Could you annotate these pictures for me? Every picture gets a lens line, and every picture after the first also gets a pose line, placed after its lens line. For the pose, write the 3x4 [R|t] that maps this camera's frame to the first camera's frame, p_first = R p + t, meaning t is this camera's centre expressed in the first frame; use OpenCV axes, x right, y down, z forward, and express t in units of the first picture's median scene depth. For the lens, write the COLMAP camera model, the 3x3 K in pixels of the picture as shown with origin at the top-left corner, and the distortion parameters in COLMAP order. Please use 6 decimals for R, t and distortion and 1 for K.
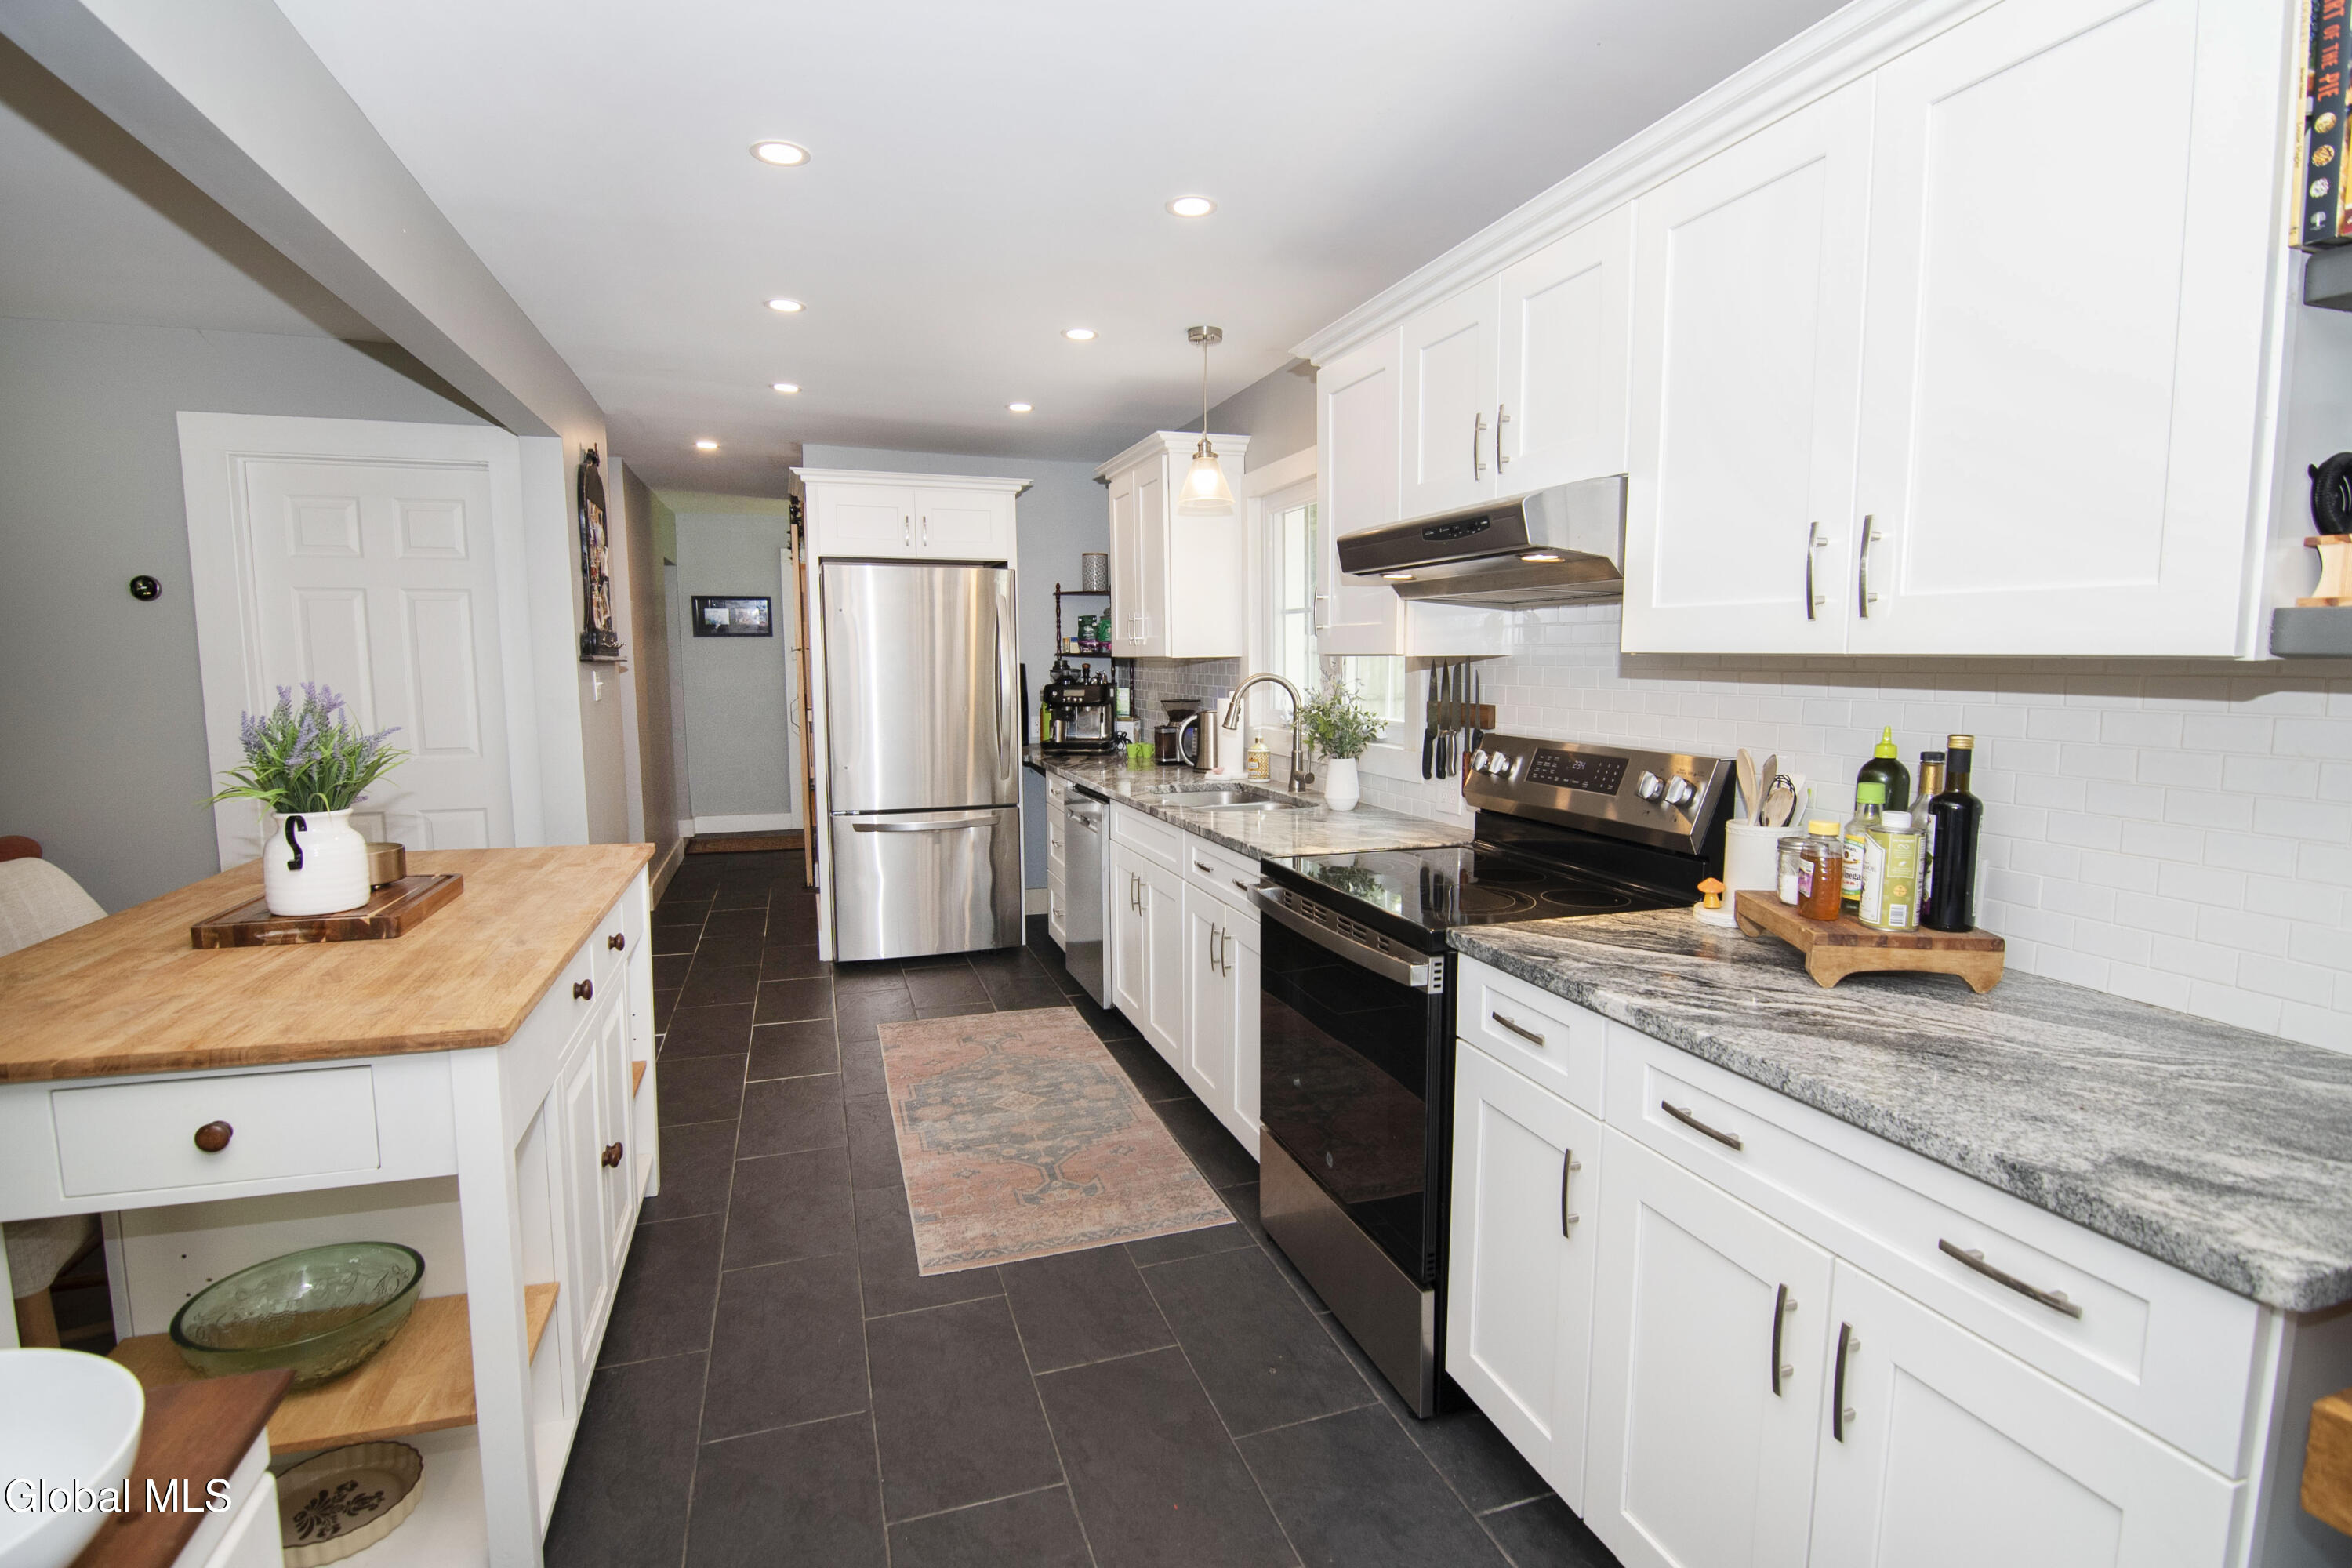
lens RADIAL K [[1129.9, 0, 1173.0], [0, 1129.9, 776.9], [0, 0, 1]] dist [-0.017080, -0.004709]
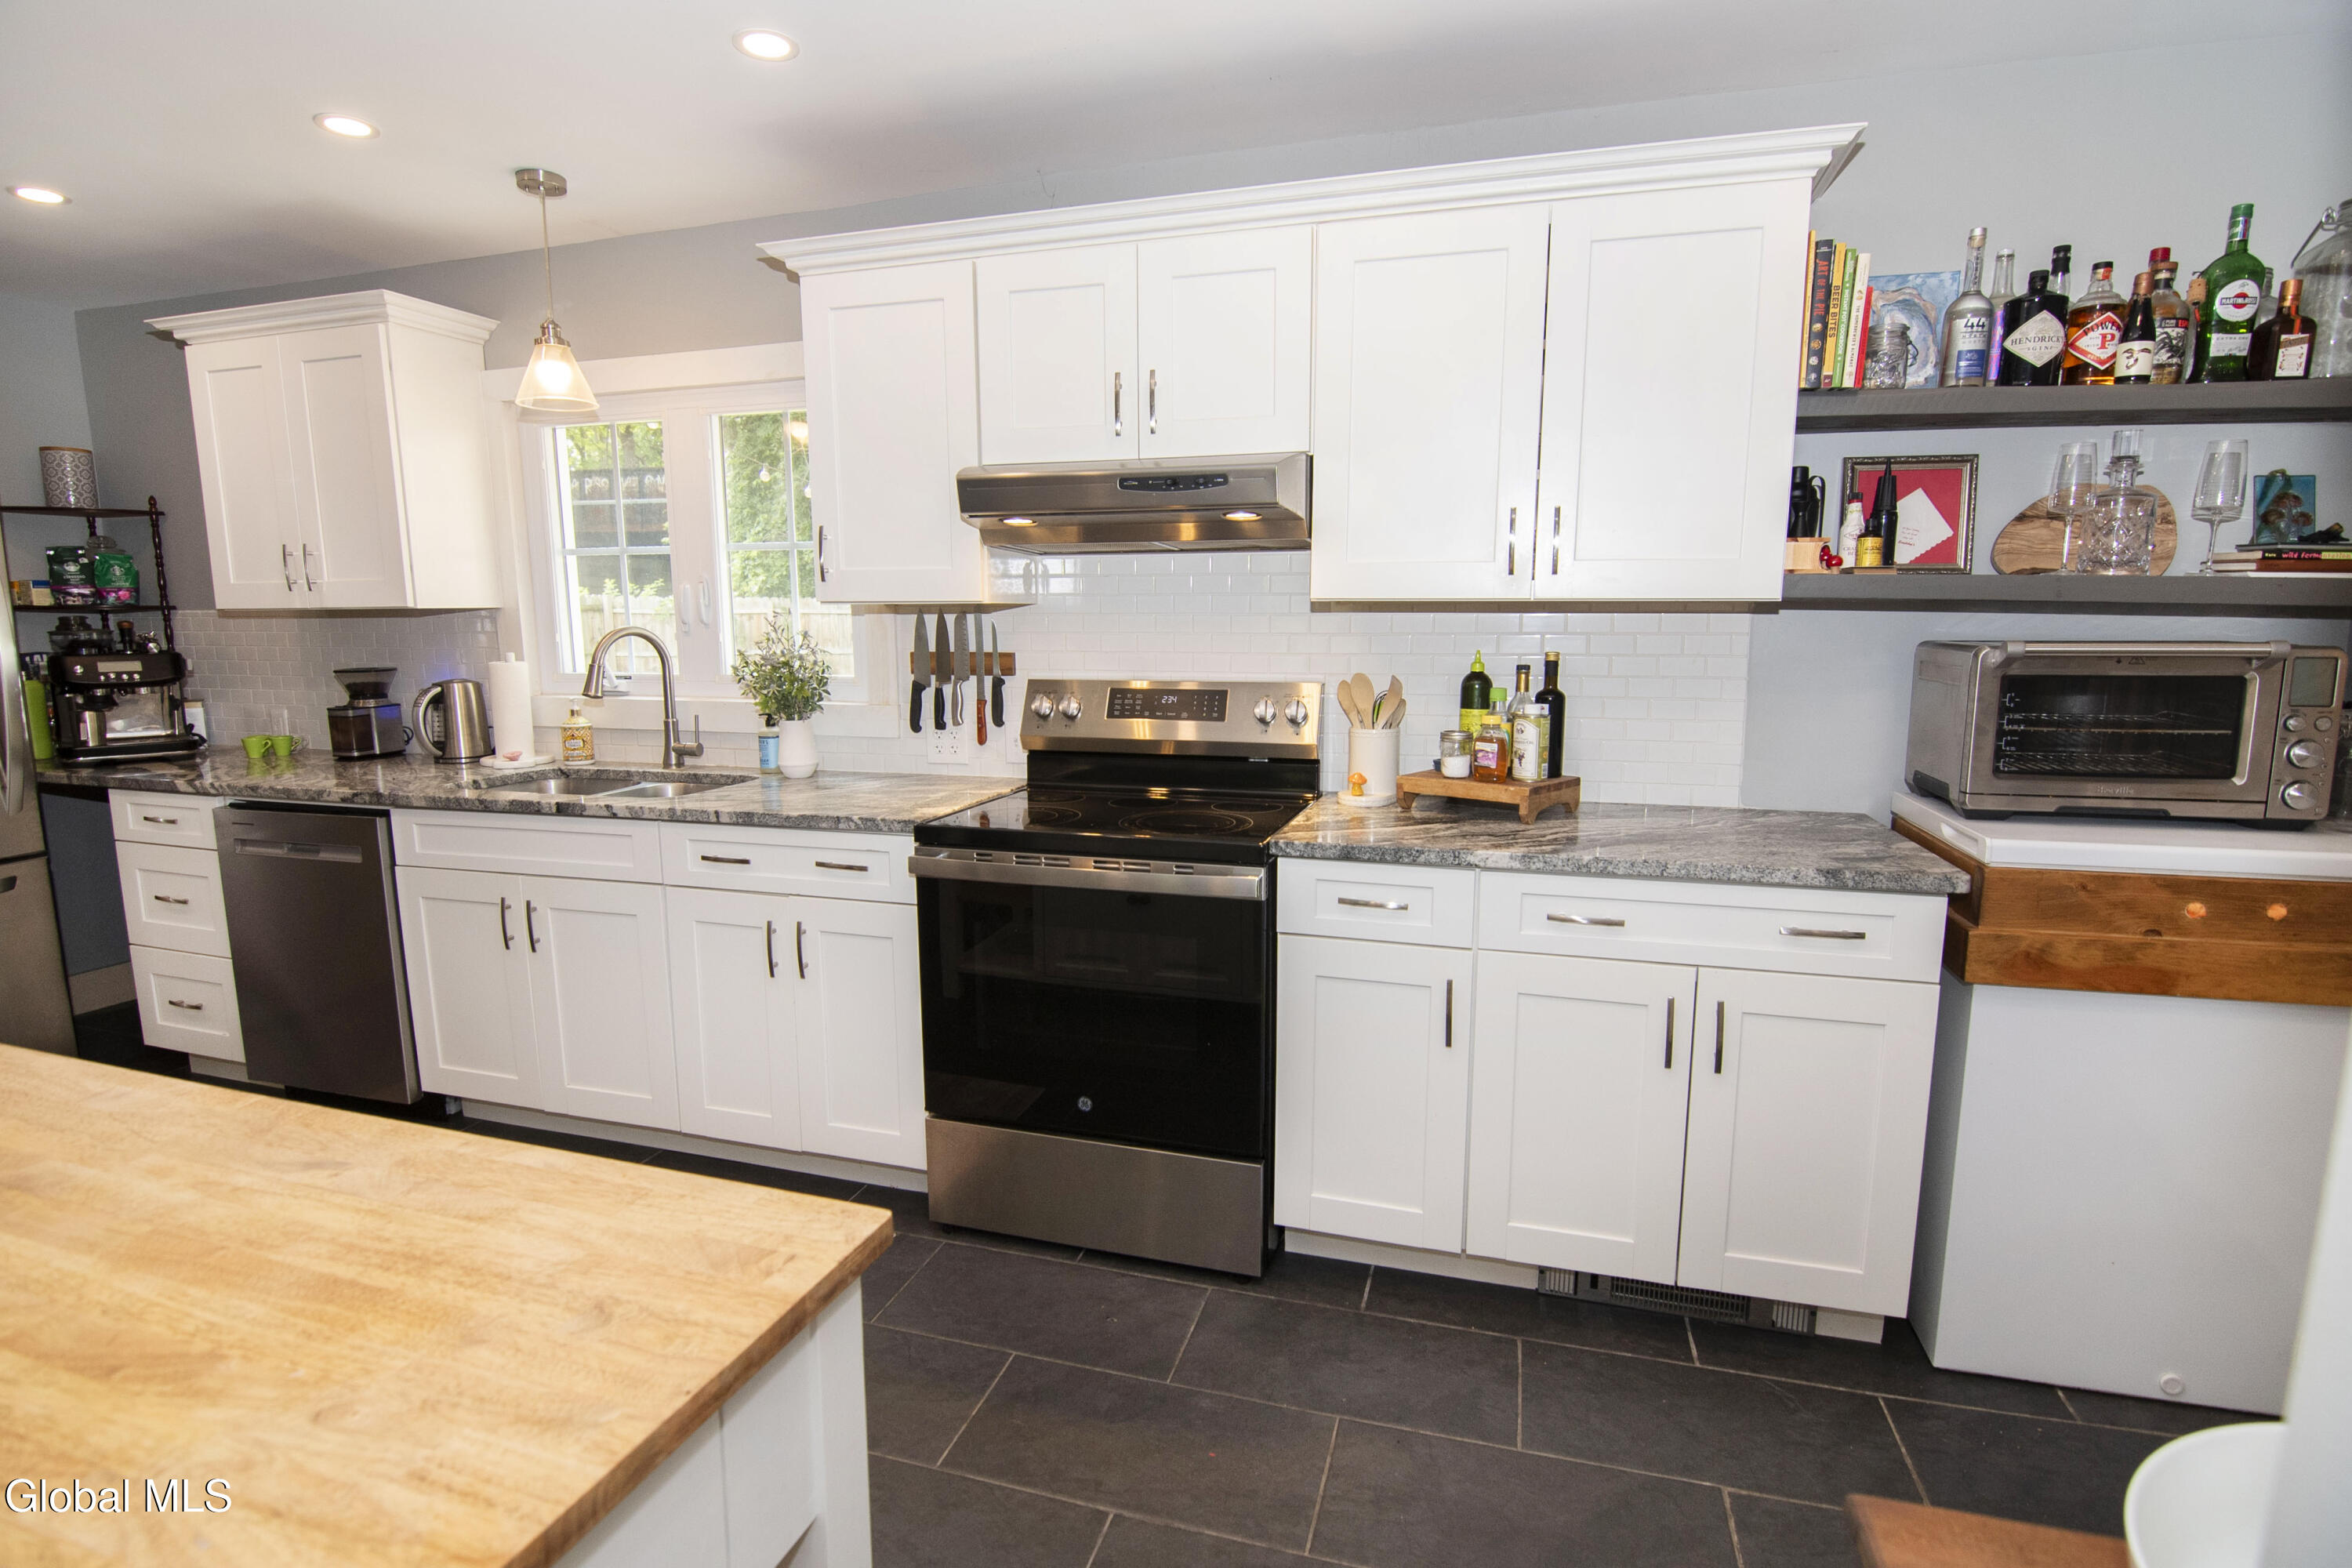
lens RADIAL K [[1129.9, 0, 1171.9], [0, 1129.9, 781.6], [0, 0, 1]] dist [-0.017080, -0.004709]
pose [[0.579507, -0.111599, 0.807290, -0.528635], [0.084685, 0.993463, 0.076545, -0.013840], [-0.810556, 0.024007, 0.585169, 0.304037]]
